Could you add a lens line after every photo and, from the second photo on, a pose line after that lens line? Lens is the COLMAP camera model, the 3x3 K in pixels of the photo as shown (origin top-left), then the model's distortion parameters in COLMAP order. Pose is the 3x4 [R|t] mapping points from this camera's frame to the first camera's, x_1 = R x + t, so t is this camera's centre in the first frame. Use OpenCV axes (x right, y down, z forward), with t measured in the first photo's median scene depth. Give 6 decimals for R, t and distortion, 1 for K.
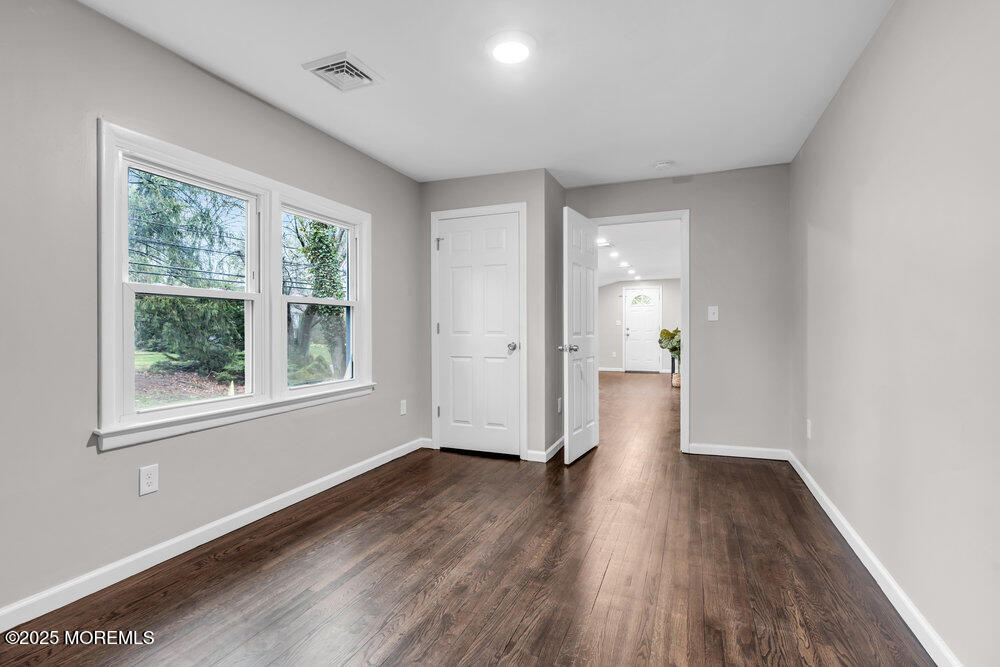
lens RADIAL K [[452.8, 0, 500.7], [0, 452.8, 329.7], [0, 0, 1]] dist [0.004277, 0.000701]
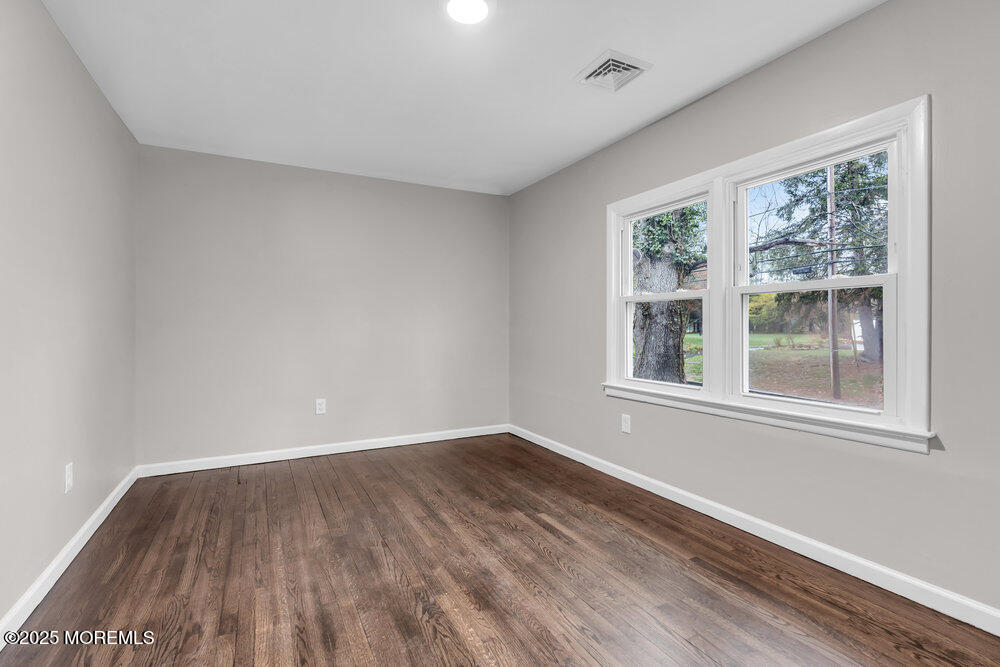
lens RADIAL K [[452.8, 0, 499.0], [0, 452.8, 340.1], [0, 0, 1]] dist [0.004277, 0.000701]
pose [[-0.630989, 0.023463, -0.775437, 0.541911], [0.001430, 0.999576, 0.029081, 0.004337], [0.775791, 0.017241, -0.630755, 1.324499]]
